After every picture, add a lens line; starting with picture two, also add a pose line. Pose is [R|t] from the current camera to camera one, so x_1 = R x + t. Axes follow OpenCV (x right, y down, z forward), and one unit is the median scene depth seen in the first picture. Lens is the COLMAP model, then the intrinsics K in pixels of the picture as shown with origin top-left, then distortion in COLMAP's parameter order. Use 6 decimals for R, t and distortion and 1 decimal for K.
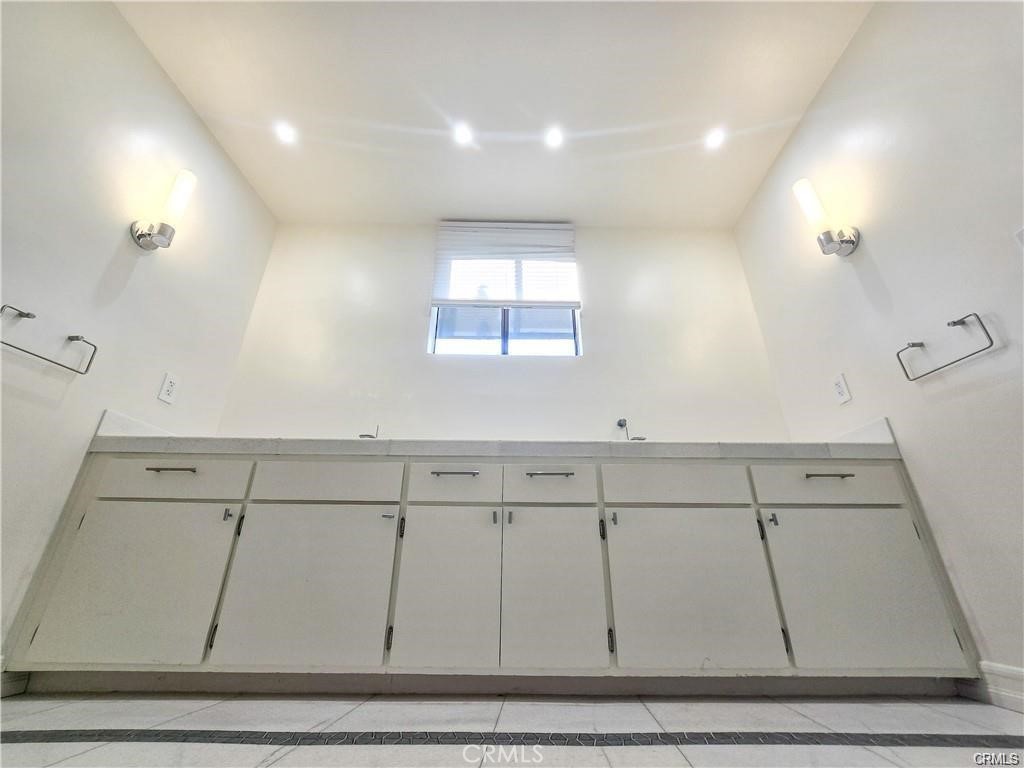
lens RADIAL K [[418.9, 0, 512.0], [0, 418.9, 384.0], [0, 0, 1]] dist [-0.006388, 0.000189]
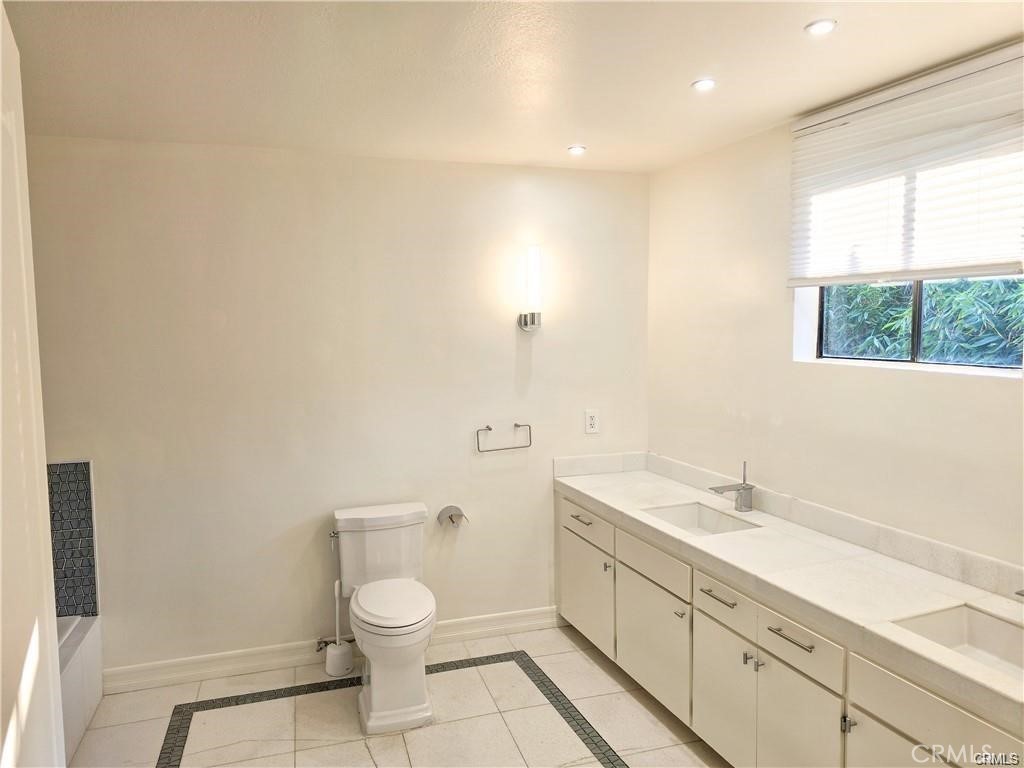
lens RADIAL K [[692.3, 0, 512.0], [0, 692.3, 384.0], [0, 0, 1]] dist [0.053320, -0.003086]
pose [[0.375108, 0.081572, -0.923385, 1.114288], [0.399224, 0.884792, 0.240340, -0.787753], [0.836609, -0.458791, 0.299327, 0.307153]]
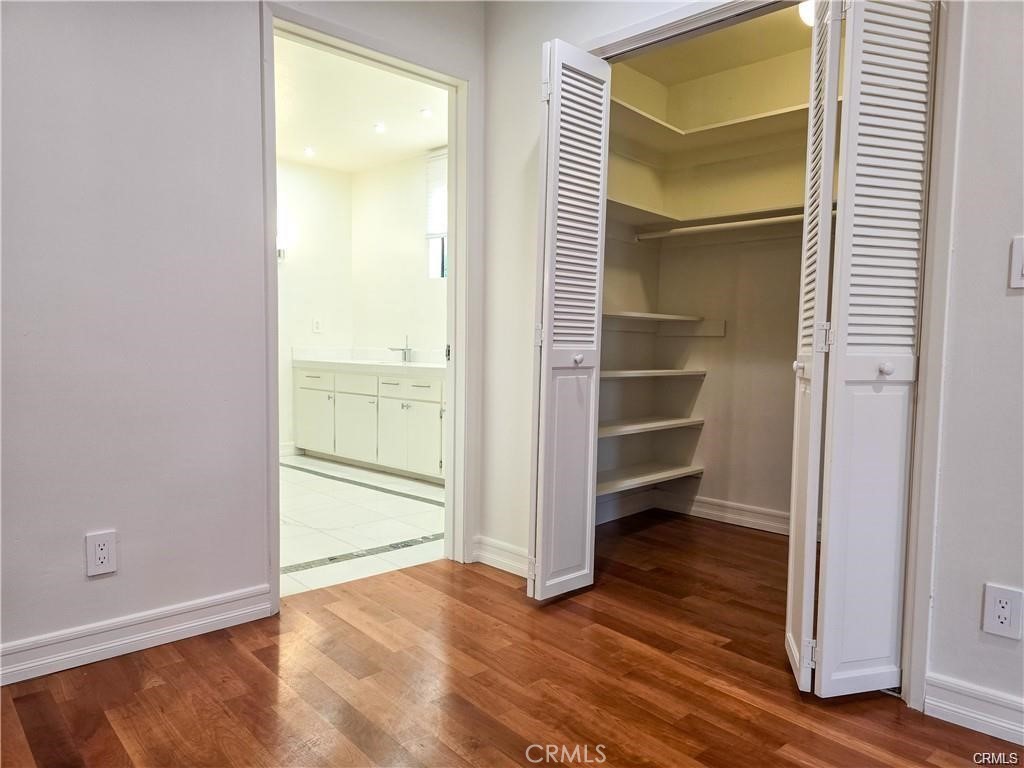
lens RADIAL K [[692.3, 0, 512.0], [0, 692.3, 384.0], [0, 0, 1]] dist [0.053320, -0.003086]
pose [[0.725699, 0.043161, -0.686657, 2.411658], [0.278511, 0.894173, 0.350551, -0.736191], [0.629120, -0.445636, 0.636880, -0.696936]]
